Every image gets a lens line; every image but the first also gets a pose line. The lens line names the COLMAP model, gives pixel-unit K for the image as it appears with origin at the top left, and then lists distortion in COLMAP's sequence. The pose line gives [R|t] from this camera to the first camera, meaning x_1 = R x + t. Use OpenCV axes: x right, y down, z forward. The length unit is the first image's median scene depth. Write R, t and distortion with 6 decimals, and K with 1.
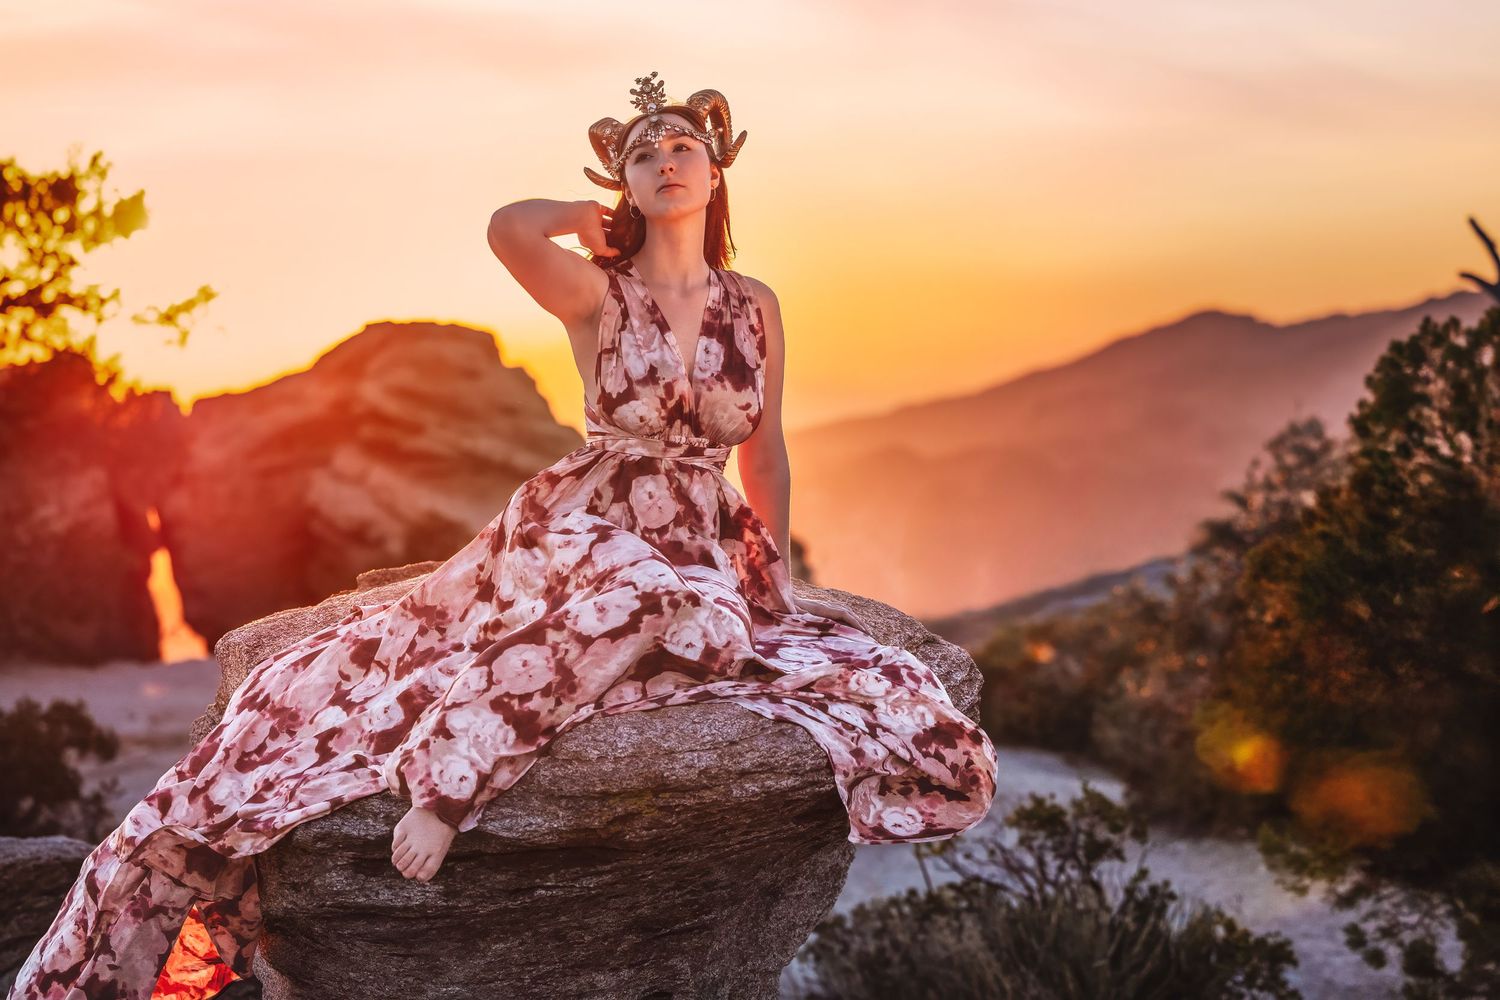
lens RADIAL K [[805.4, 0, 750.0], [0, 805.4, 500.0], [0, 0, 1]] dist [-0.001515, -0.001476]
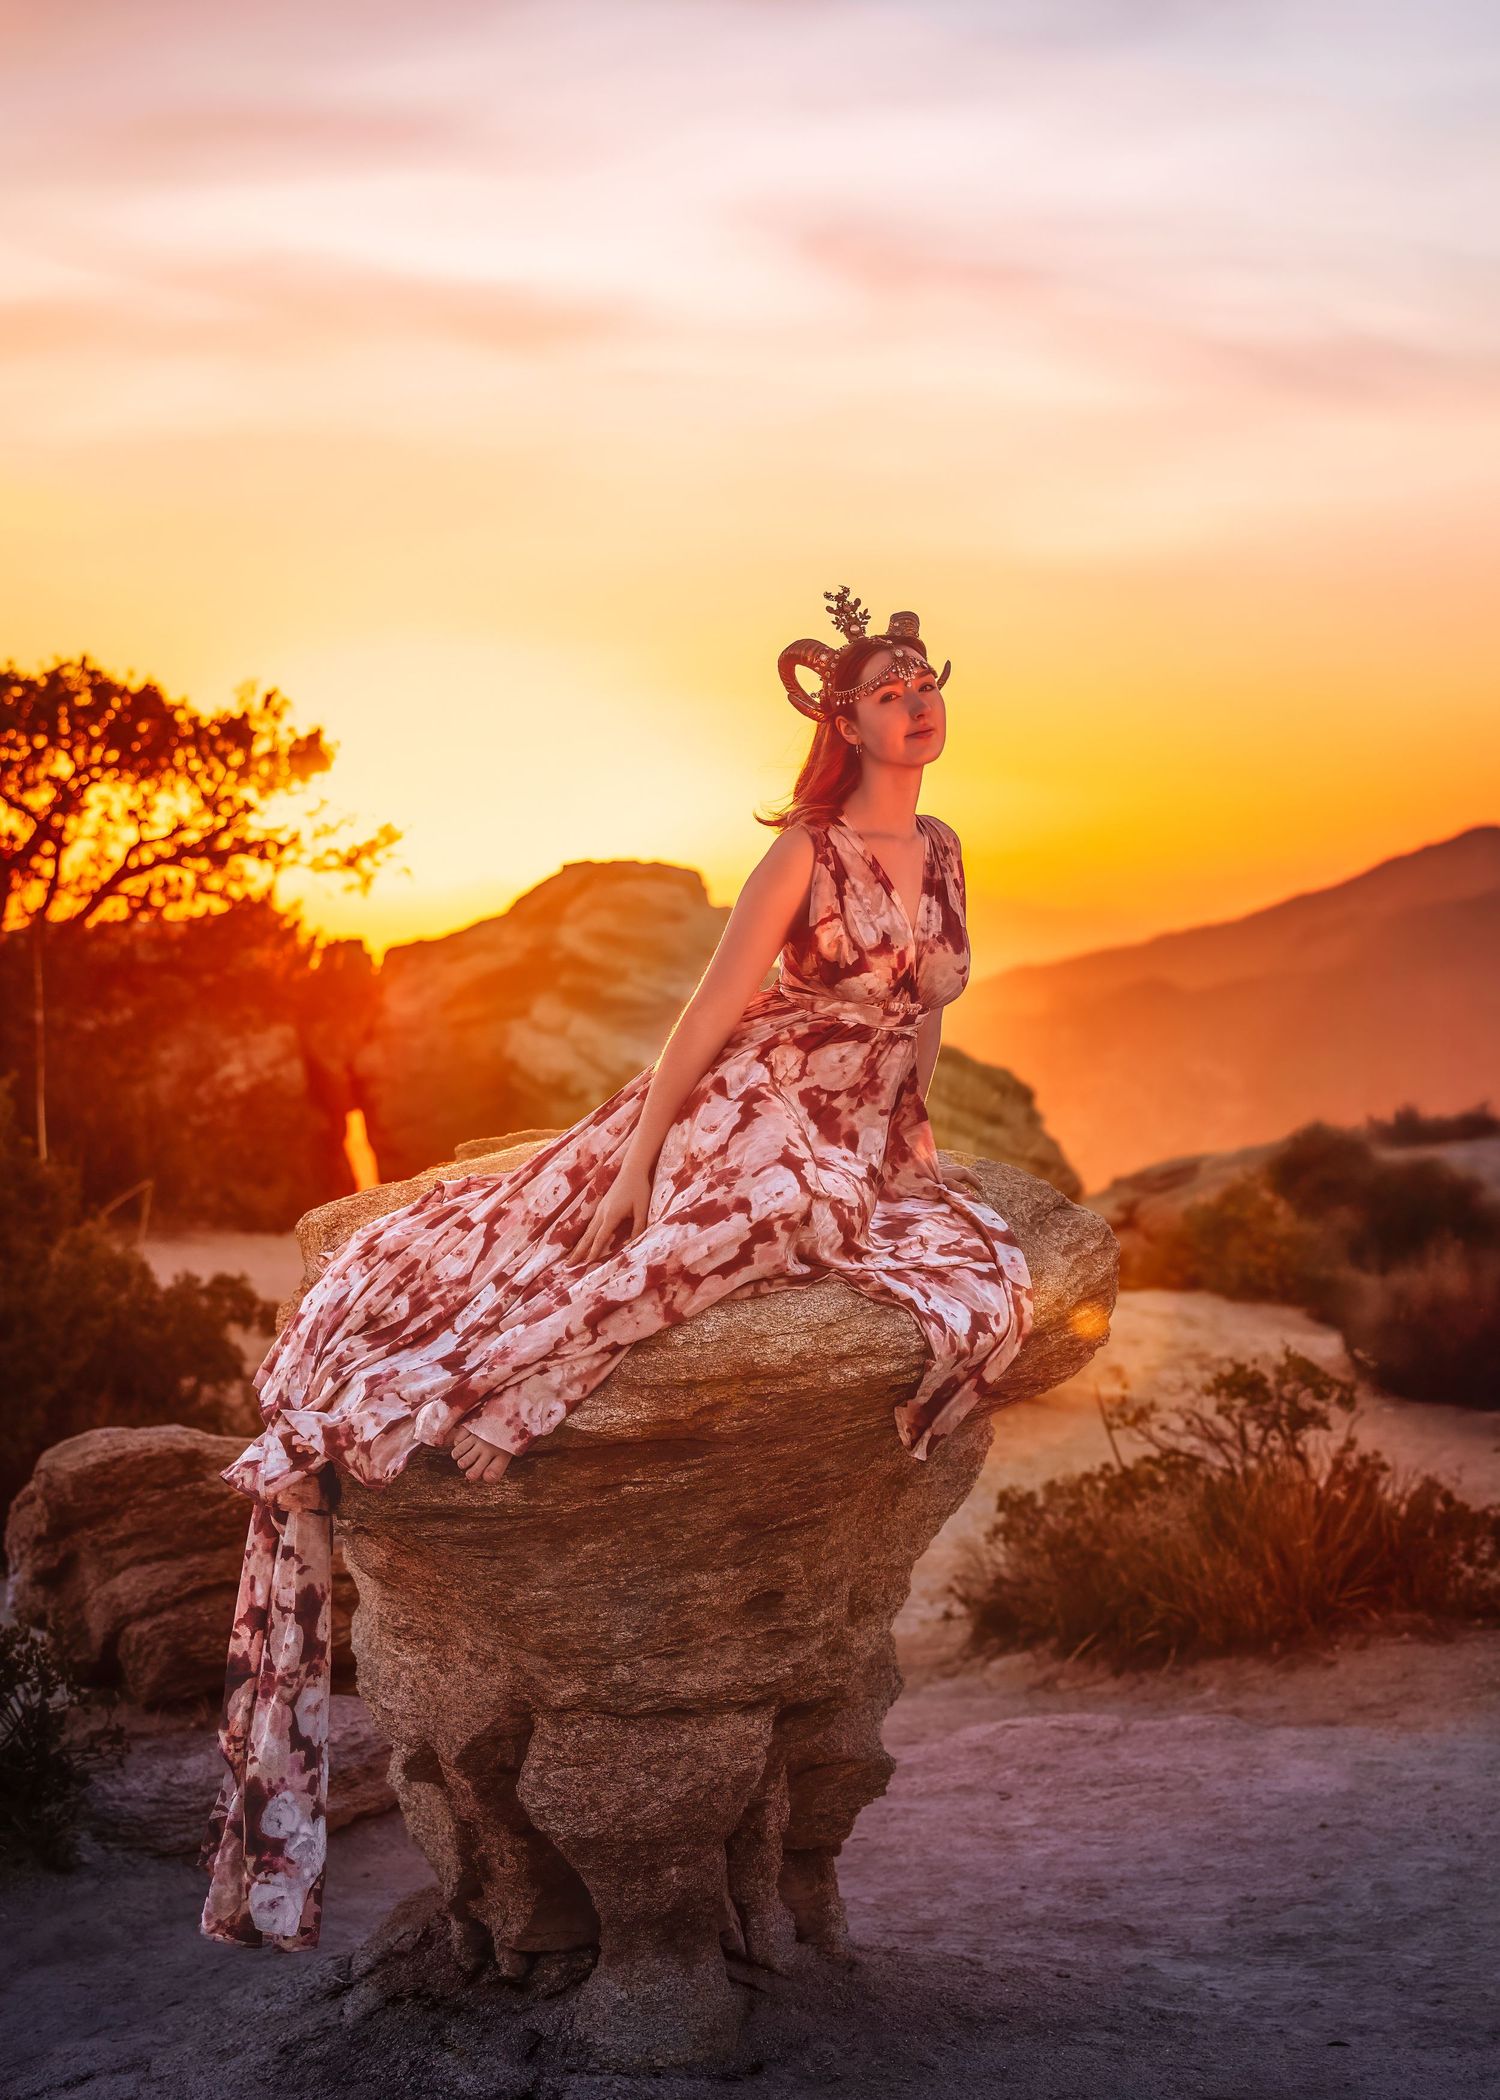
lens RADIAL K [[876.9, 0, 832.9], [0, 876.9, 1063.9], [0, 0, 1]] dist [-0.002573, -0.000473]
pose [[0.999739, -0.020199, -0.010658, -0.091766], [0.020244, 0.999787, 0.004120, 0.009853], [0.010573, -0.004335, 0.999935, -0.016285]]
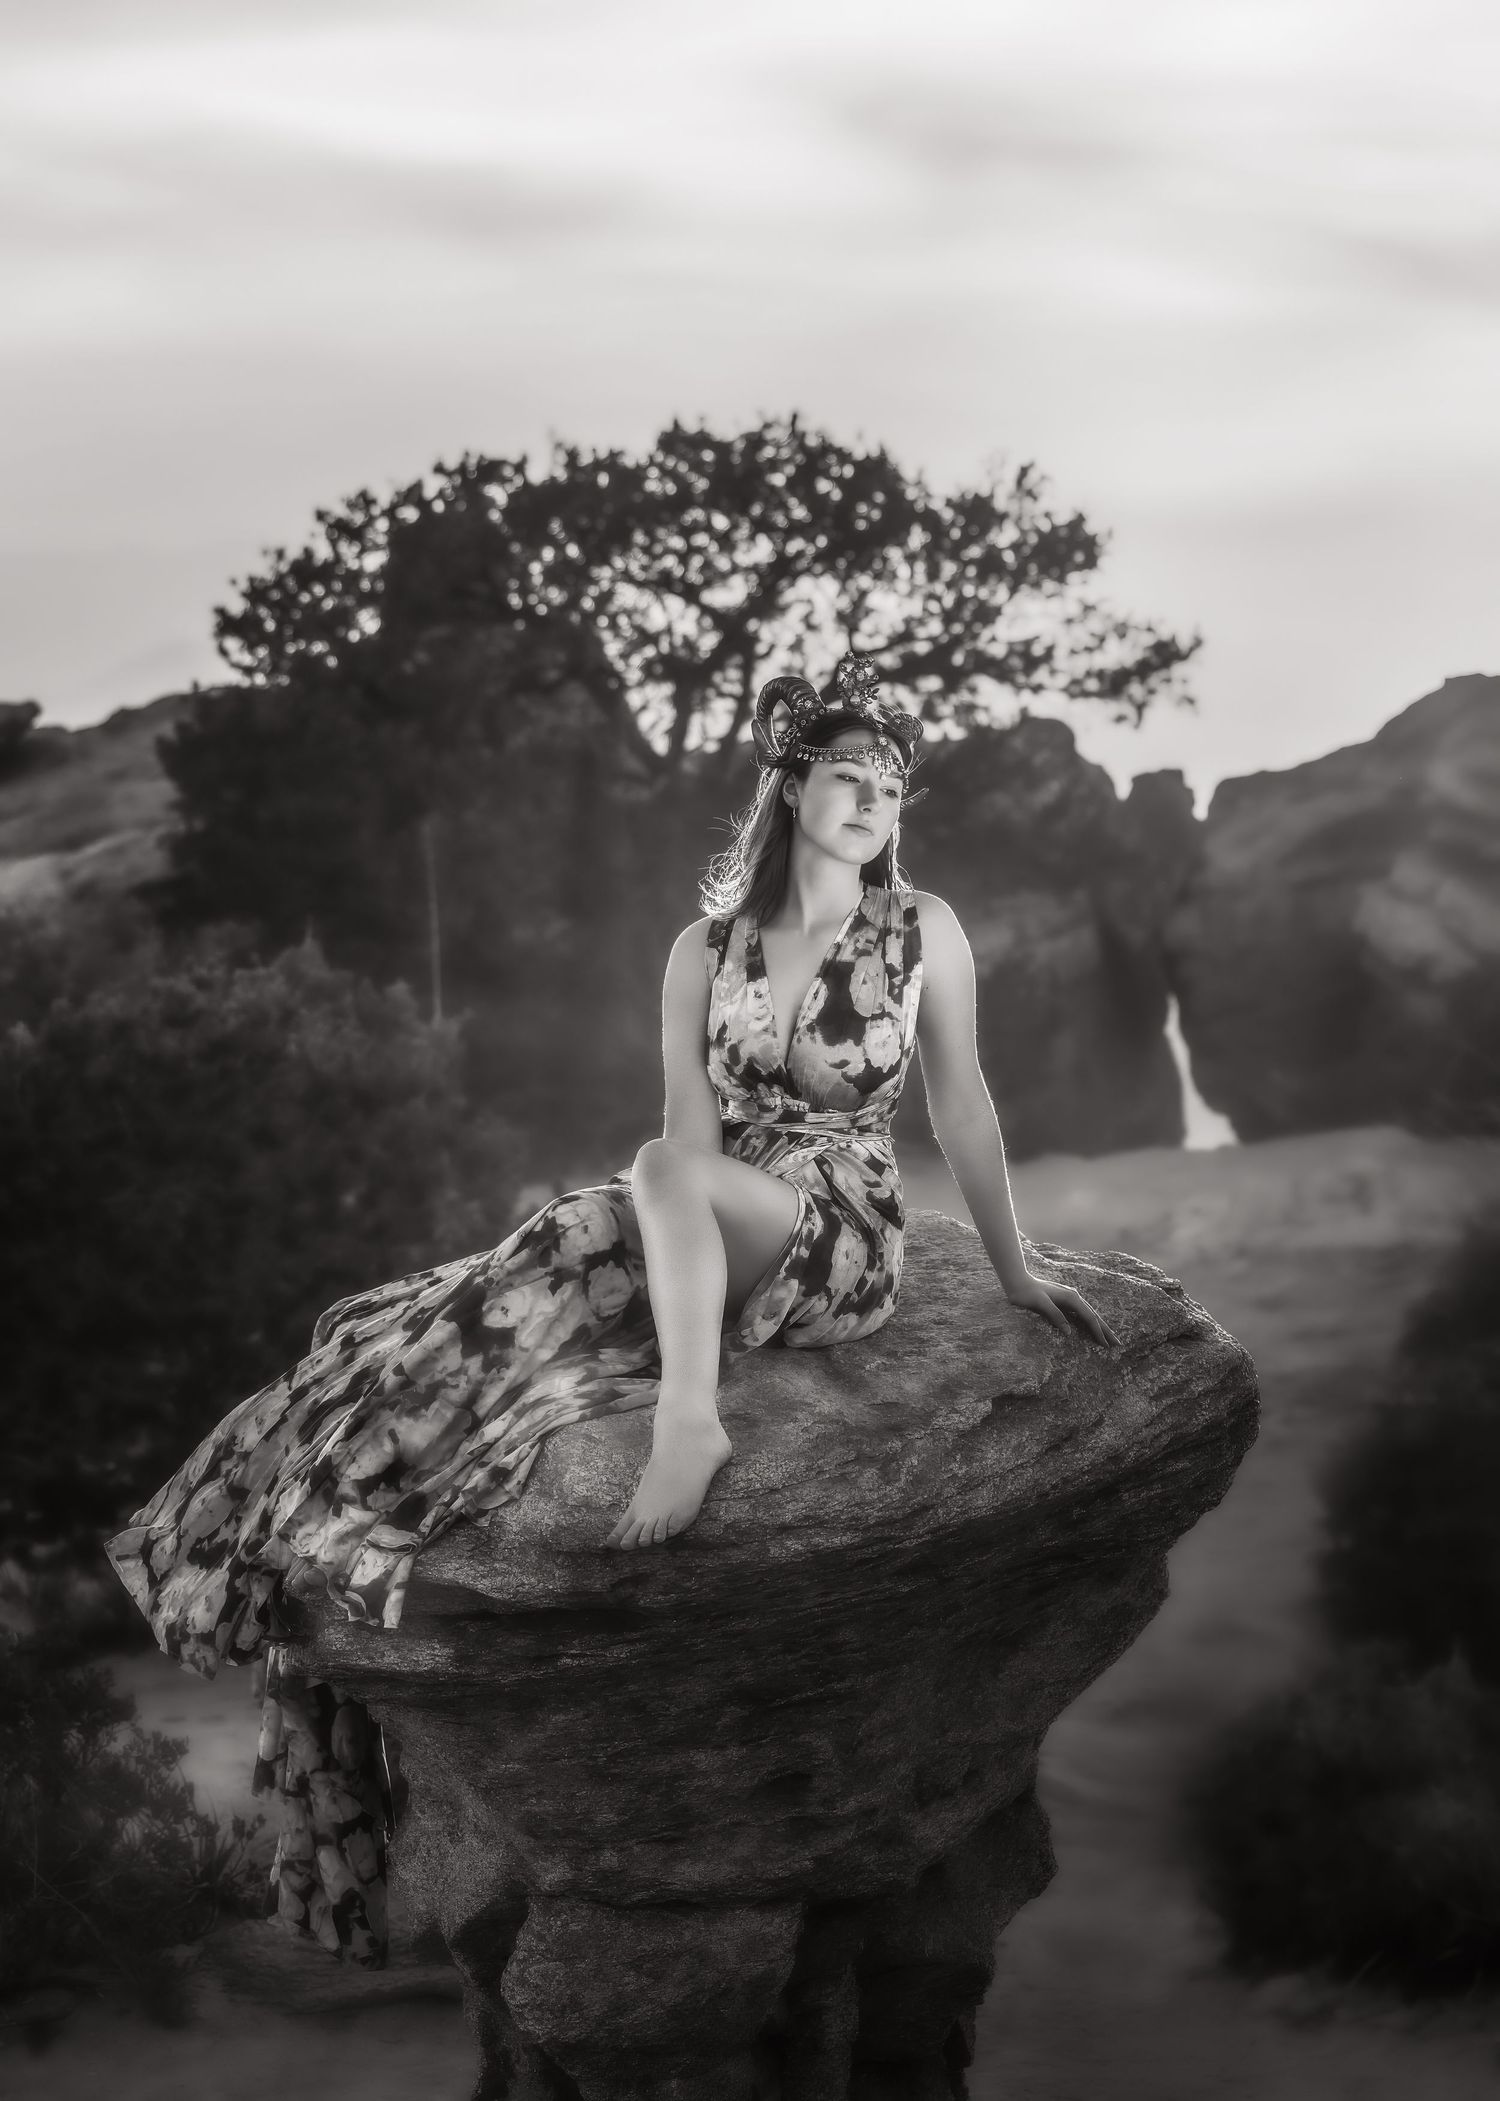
lens RADIAL K [[991.7, 0, 750.7], [0, 991.7, 1203.4], [0, 0, 1]] dist [-0.002824, -0.000225]
pose [[0.999053, 0.007672, -0.042834, -0.627888], [-0.007205, 0.999913, 0.011040, 0.146007], [0.042915, -0.010720, 0.999021, 0.047471]]
